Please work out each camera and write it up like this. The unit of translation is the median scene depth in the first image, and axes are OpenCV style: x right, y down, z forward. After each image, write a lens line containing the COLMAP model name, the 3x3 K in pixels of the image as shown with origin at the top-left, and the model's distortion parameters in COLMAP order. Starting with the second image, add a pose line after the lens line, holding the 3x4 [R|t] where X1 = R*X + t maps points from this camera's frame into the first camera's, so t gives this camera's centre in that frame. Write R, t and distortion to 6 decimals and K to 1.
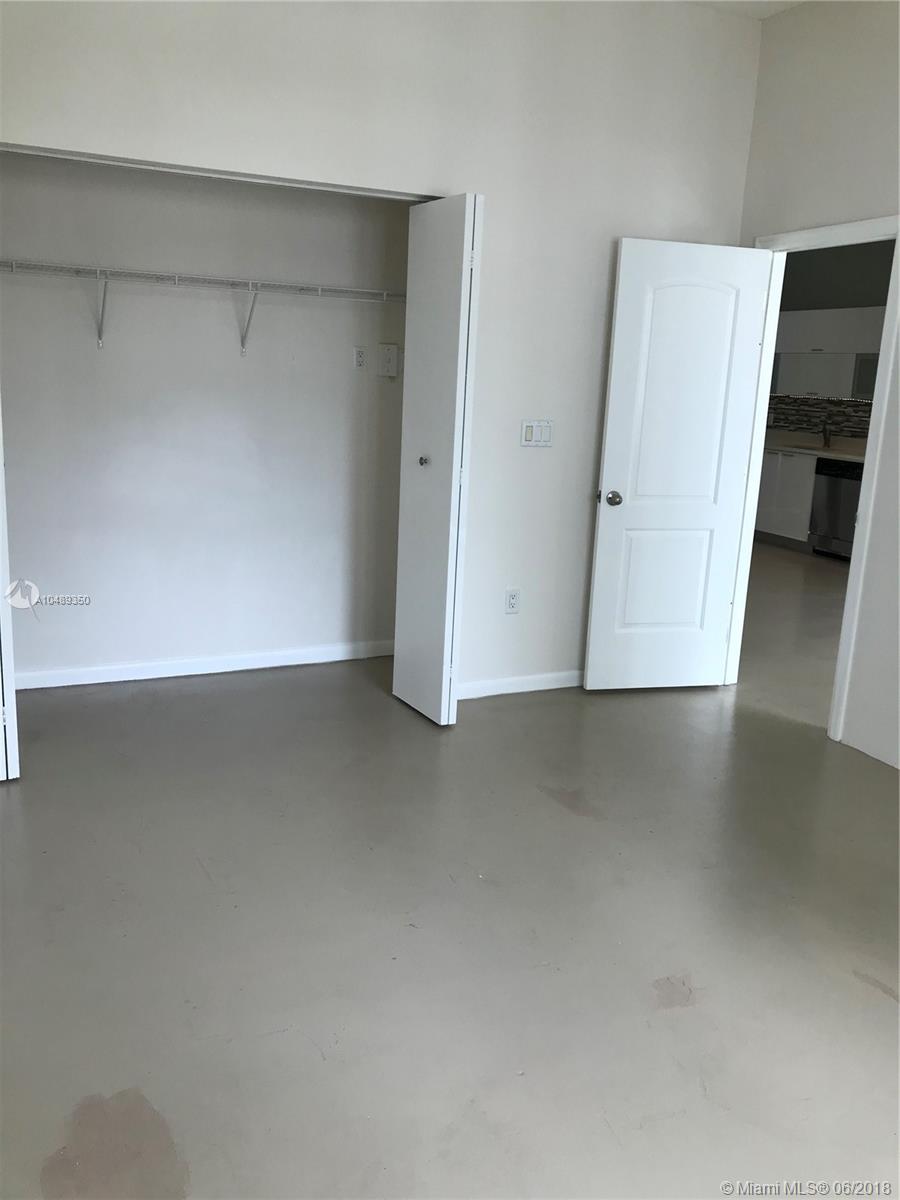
lens RADIAL K [[982.6, 0, 449.9], [0, 982.6, 604.1], [0, 0, 1]] dist [0.014532, -0.053508]
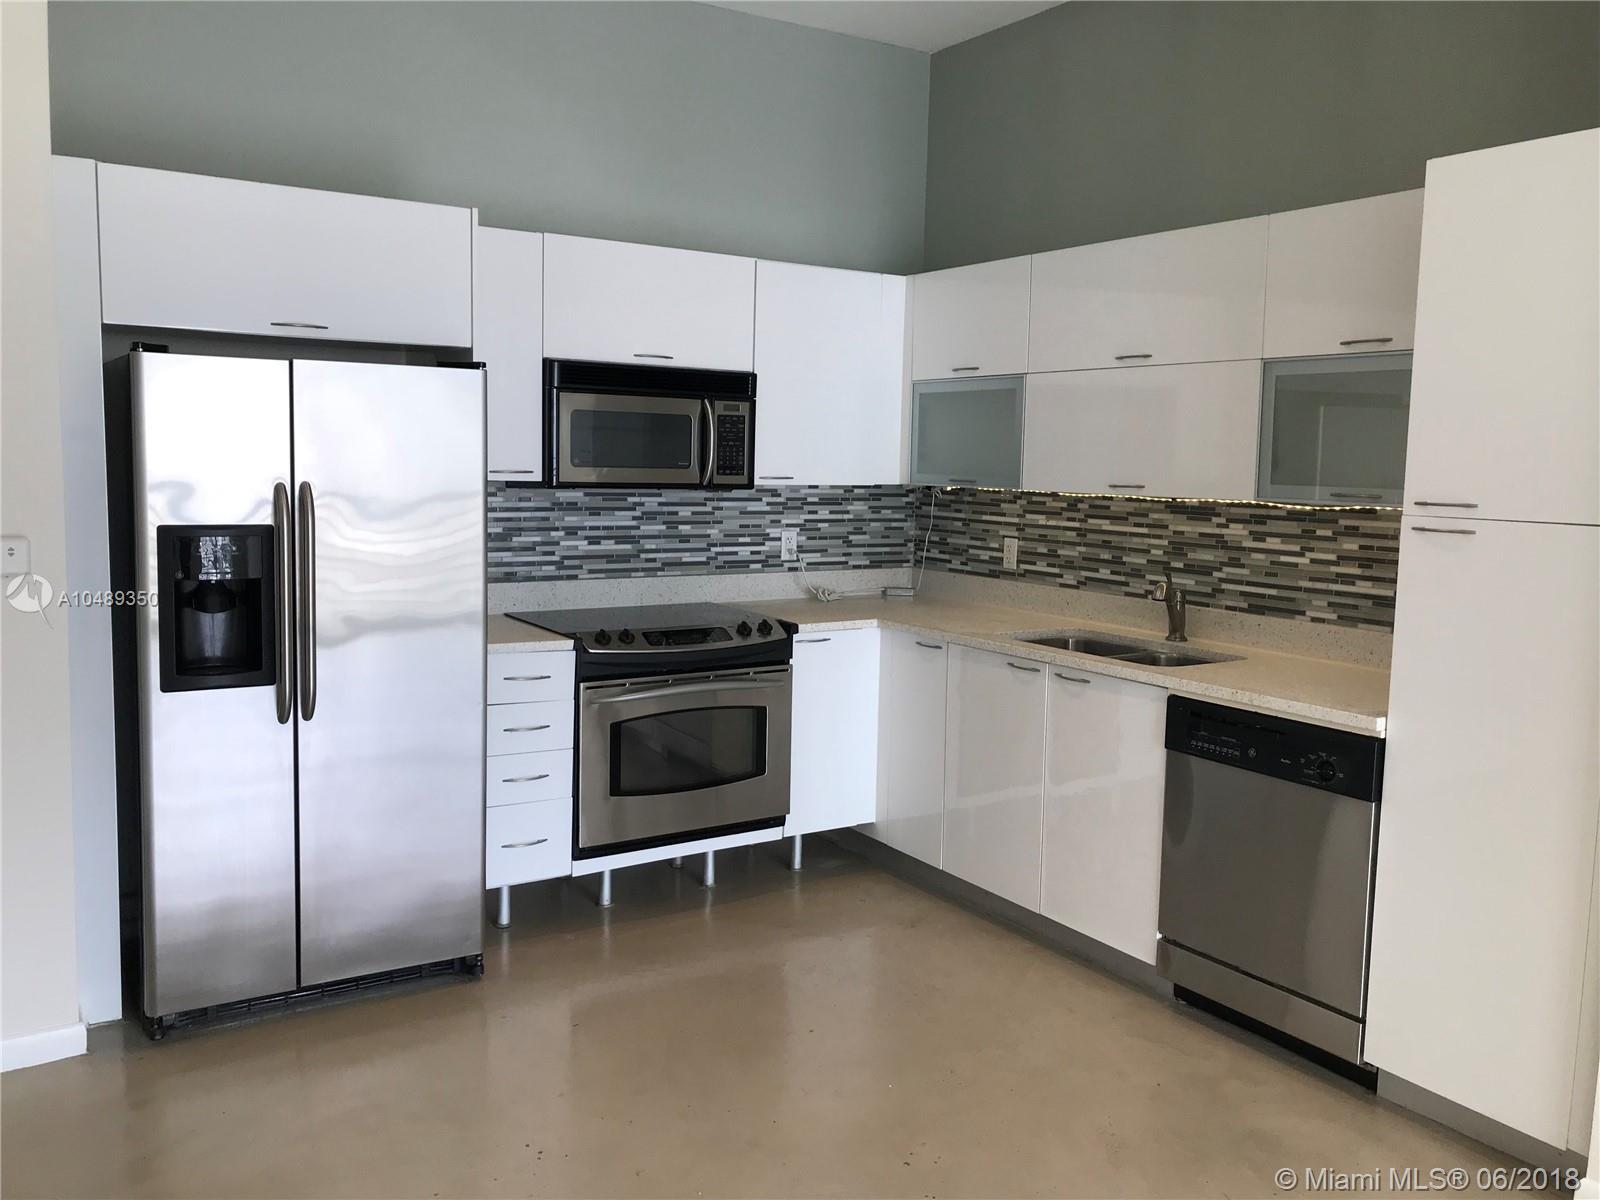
lens RADIAL K [[1310.2, 0, 799.7], [0, 1310.2, 595.1], [0, 0, 1]] dist [0.014532, -0.053508]
pose [[0.988268, -0.027949, 0.150151, 0.188220], [0.047022, 0.991040, -0.125018, -0.124806], [-0.145312, 0.130612, 0.980727, 0.575984]]
